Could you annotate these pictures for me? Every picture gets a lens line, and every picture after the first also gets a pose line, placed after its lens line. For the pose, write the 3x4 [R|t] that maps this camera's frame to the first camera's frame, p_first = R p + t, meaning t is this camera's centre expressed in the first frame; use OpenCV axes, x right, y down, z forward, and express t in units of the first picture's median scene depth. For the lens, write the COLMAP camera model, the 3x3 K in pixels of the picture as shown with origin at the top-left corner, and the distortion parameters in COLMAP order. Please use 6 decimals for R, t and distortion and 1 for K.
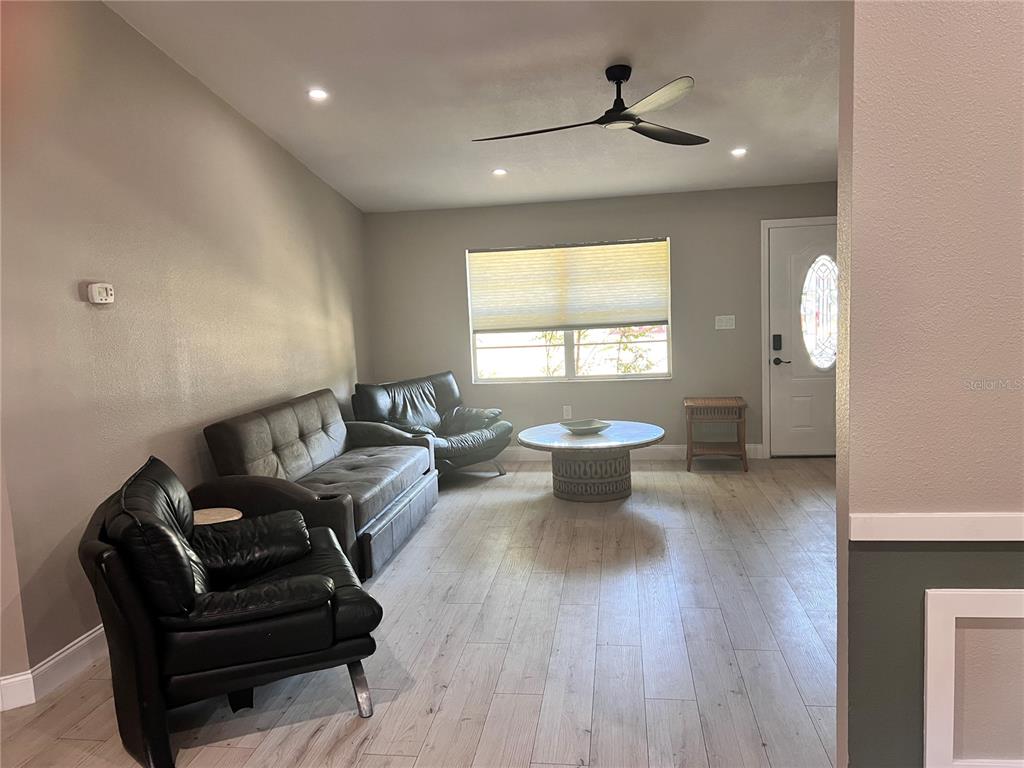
lens RADIAL K [[763.6, 0, 505.2], [0, 763.6, 391.5], [0, 0, 1]] dist [0.035633, -0.041570]
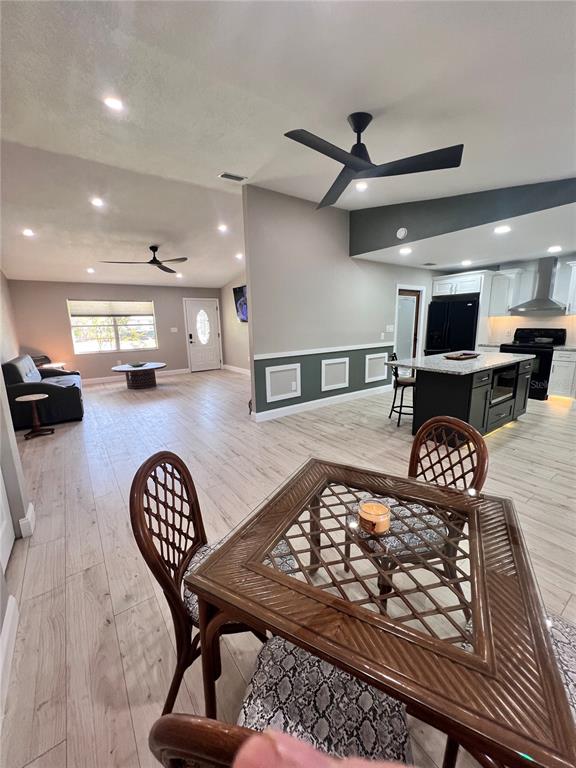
lens RADIAL K [[302.8, 0, 287.8], [0, 302.8, 381.3], [0, 0, 1]] dist [-0.003588, 0.000761]
pose [[0.718678, -0.101863, 0.687841, -0.249886], [0.066117, 0.994740, 0.078230, 0.052349], [-0.692192, -0.010744, 0.721633, -0.209757]]
